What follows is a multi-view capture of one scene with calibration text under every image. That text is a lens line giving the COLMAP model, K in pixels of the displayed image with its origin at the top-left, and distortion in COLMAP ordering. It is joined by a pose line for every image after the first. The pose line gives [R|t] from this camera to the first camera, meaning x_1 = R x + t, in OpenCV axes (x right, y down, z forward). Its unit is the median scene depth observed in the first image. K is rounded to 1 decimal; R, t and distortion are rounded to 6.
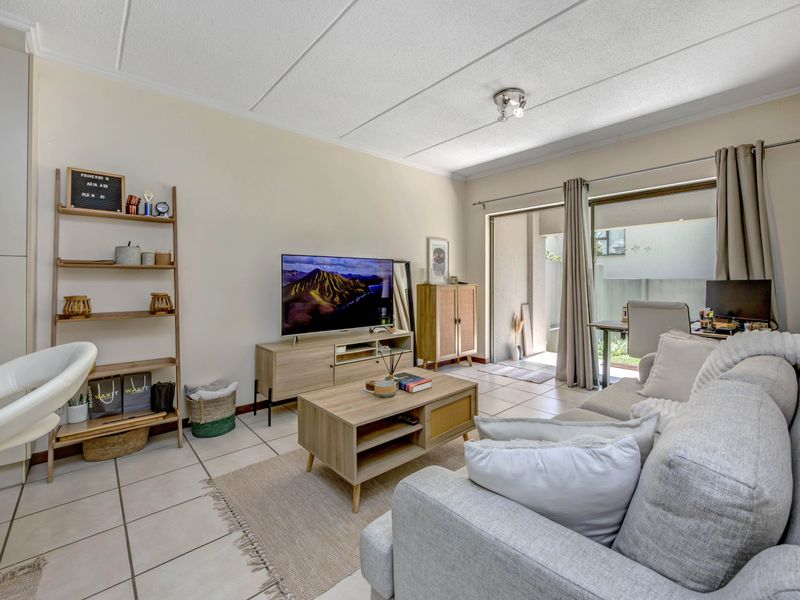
lens RADIAL K [[359.3, 0, 414.2], [0, 359.3, 280.1], [0, 0, 1]] dist [-0.000909, -0.000076]
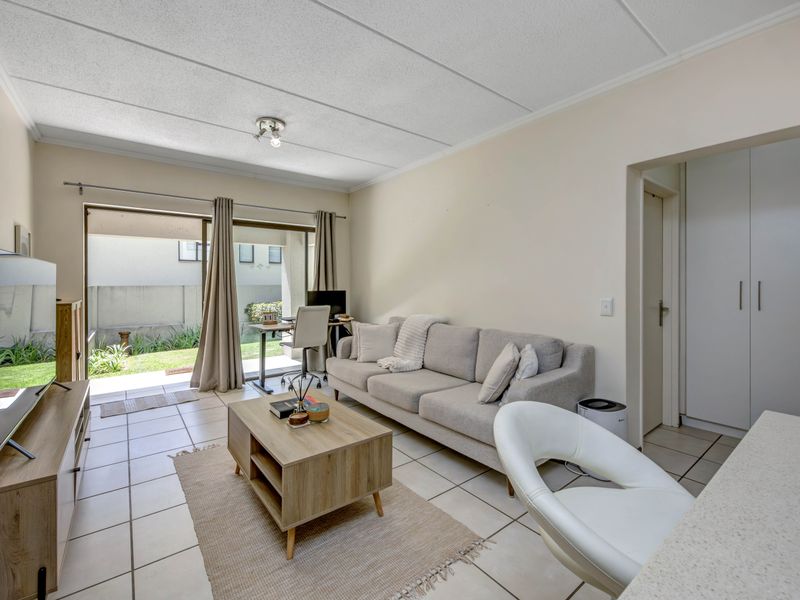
lens RADIAL K [[353.4, 0, 399.0], [0, 353.4, 284.7], [0, 0, 1]] dist [0.002183, 0.000281]
pose [[0.092863, -0.000717, 0.995679, -0.686844], [-0.002214, 0.999997, 0.000926, -0.030572], [-0.995676, -0.002290, 0.092861, 0.476409]]
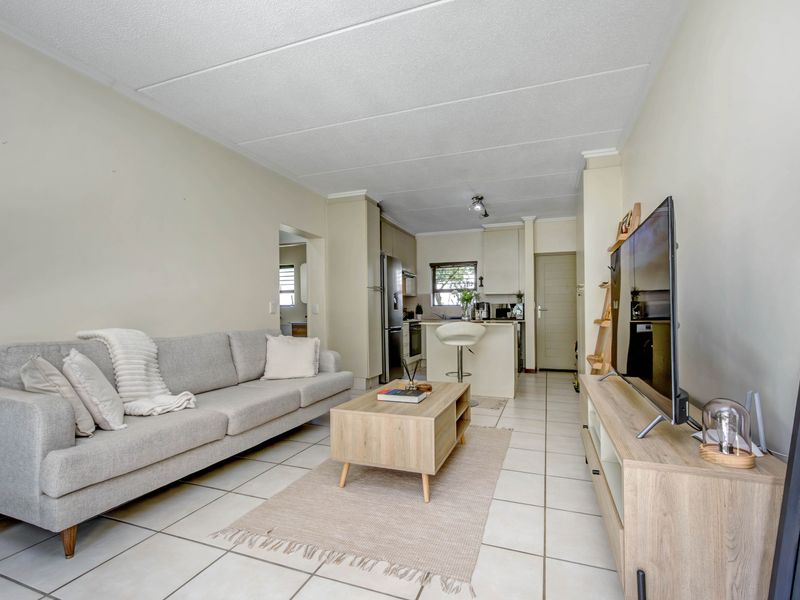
lens RADIAL K [[349.5, 0, 403.3], [0, 349.5, 297.7], [0, 0, 1]] dist [-0.001046, -0.000109]
pose [[-0.881233, -0.005897, -0.472646, 0.318282], [0.016244, 0.998954, -0.042749, 0.046626], [0.472404, -0.045350, -0.880215, 1.391518]]
